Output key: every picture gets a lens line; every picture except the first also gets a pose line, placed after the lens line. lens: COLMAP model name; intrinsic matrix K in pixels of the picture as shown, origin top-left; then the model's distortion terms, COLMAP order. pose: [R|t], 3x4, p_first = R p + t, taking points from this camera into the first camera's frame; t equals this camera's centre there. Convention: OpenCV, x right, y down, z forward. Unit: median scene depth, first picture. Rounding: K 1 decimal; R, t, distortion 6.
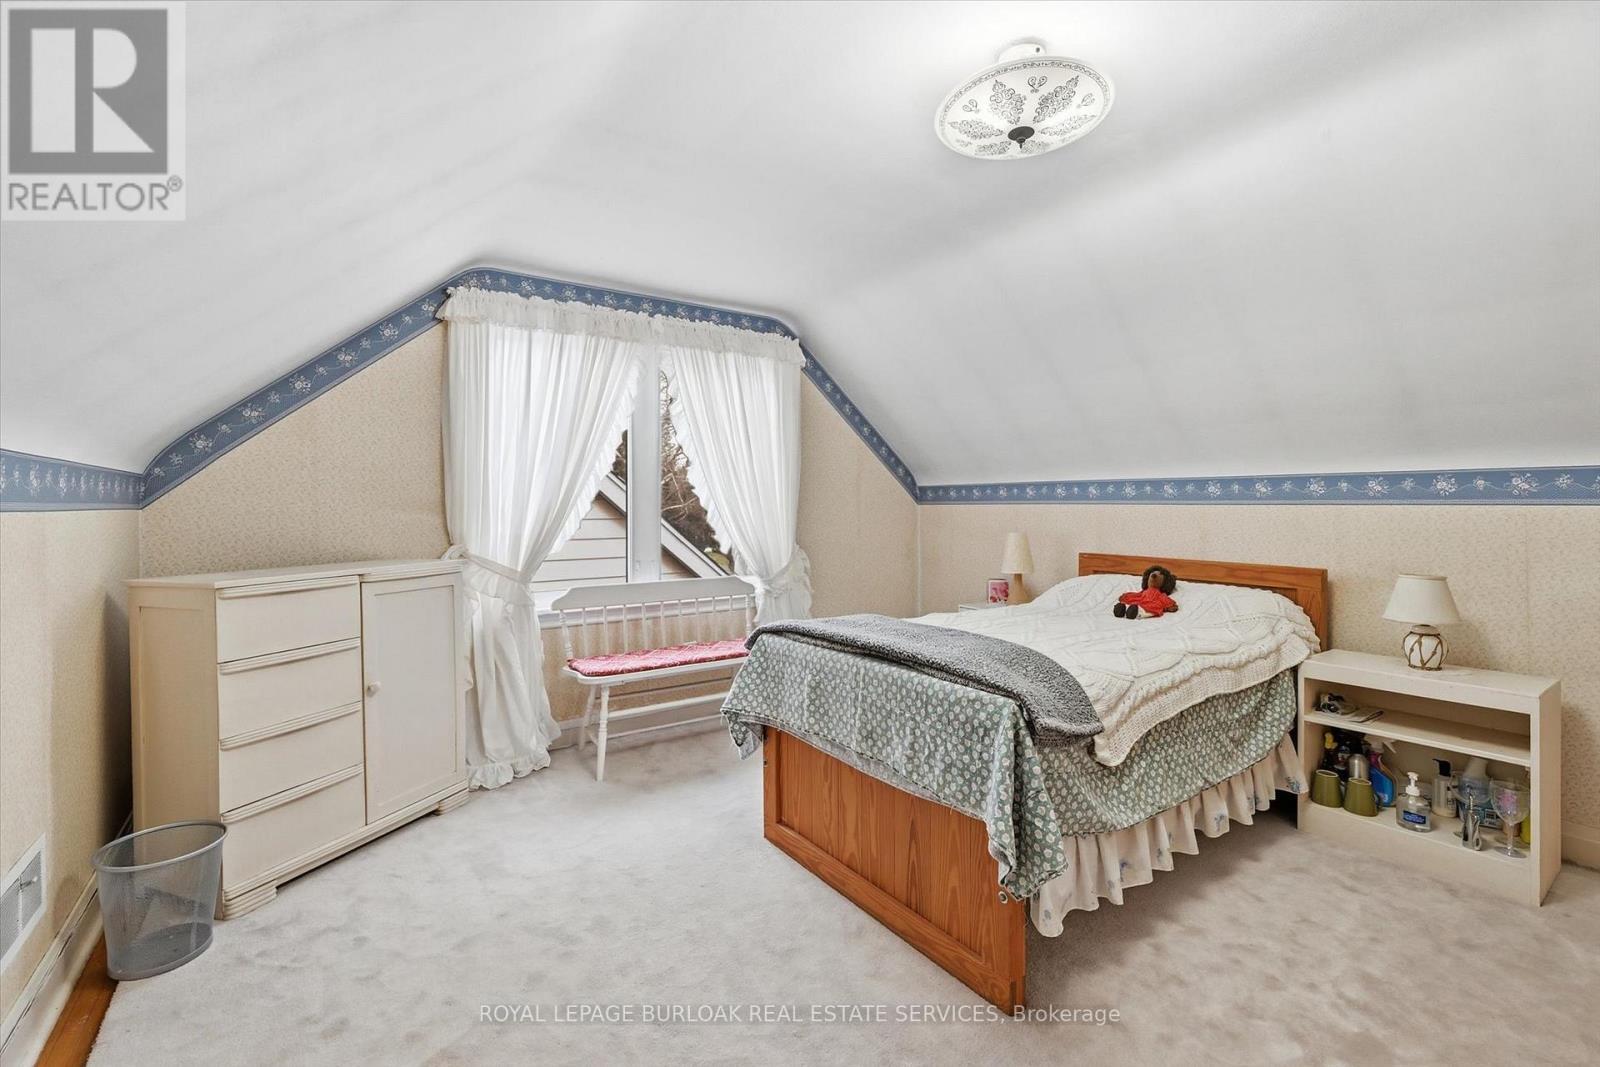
lens RADIAL K [[660.5, 0, 825.8], [0, 660.5, 511.2], [0, 0, 1]] dist [-0.000687, -0.000022]
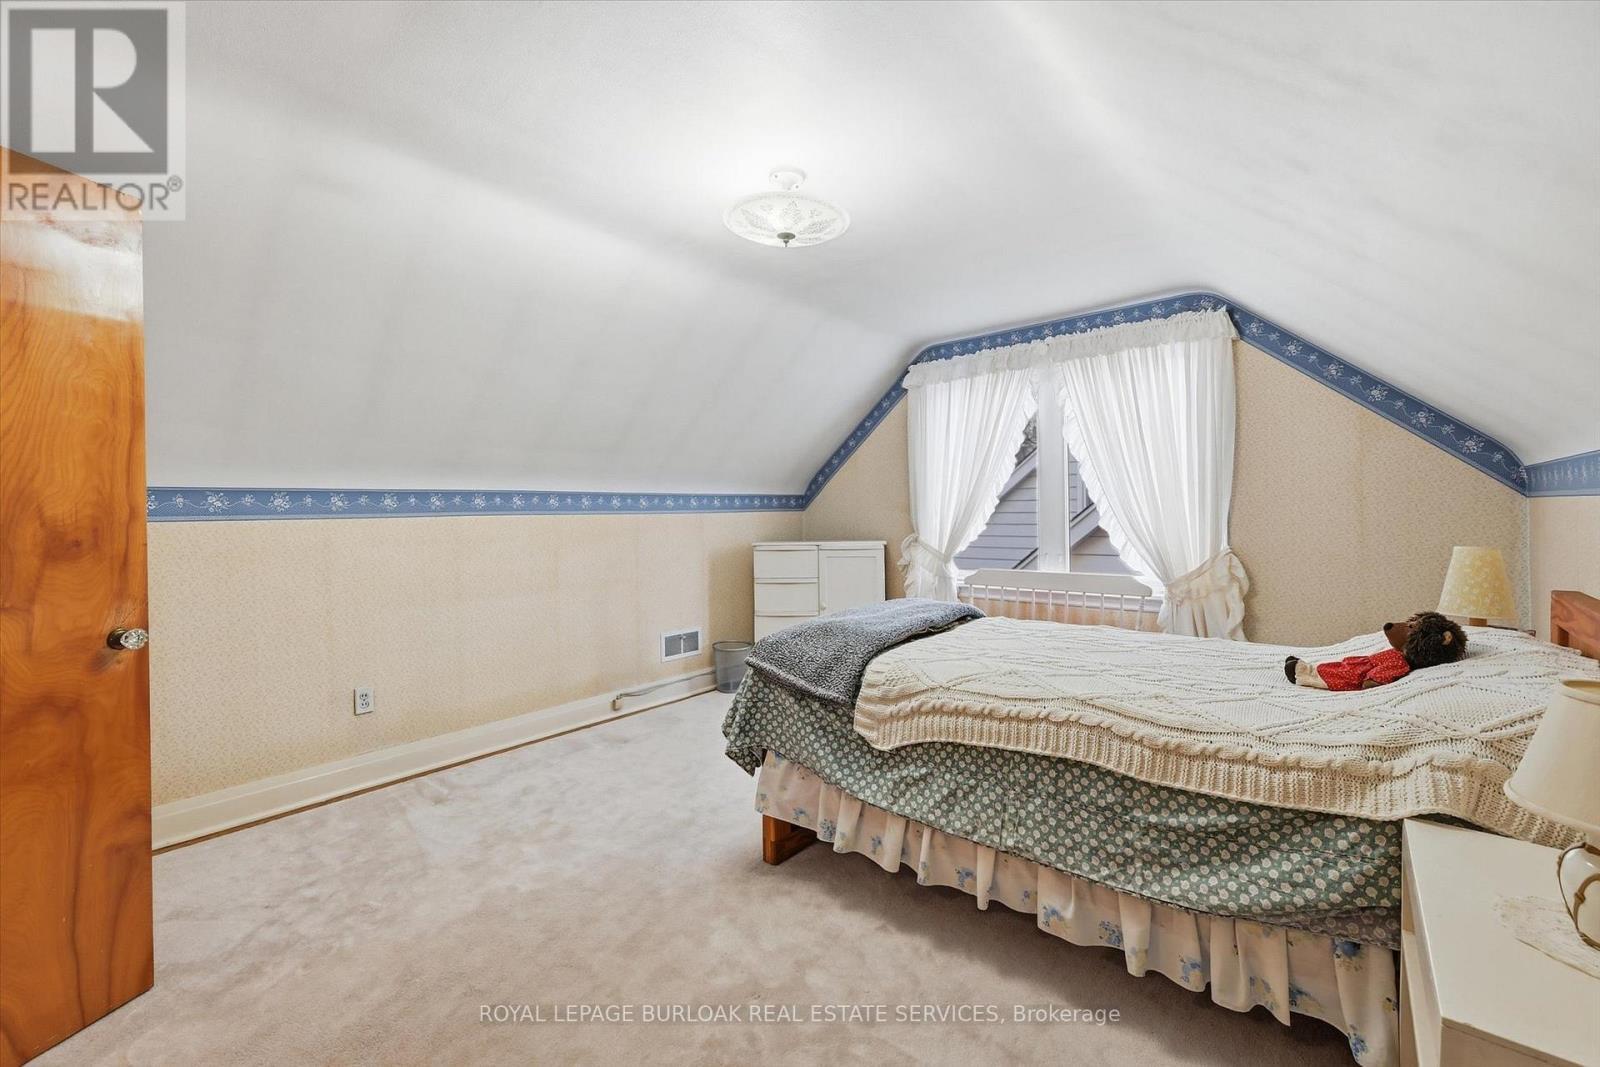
lens RADIAL K [[660.5, 0, 825.8], [0, 660.5, 511.2], [0, 0, 1]] dist [-0.000687, -0.000022]
pose [[0.282076, -0.001552, -0.959391, 0.853043], [0.007706, 0.999970, 0.000648, -0.003168], [0.959361, -0.007576, 0.282080, 0.362358]]
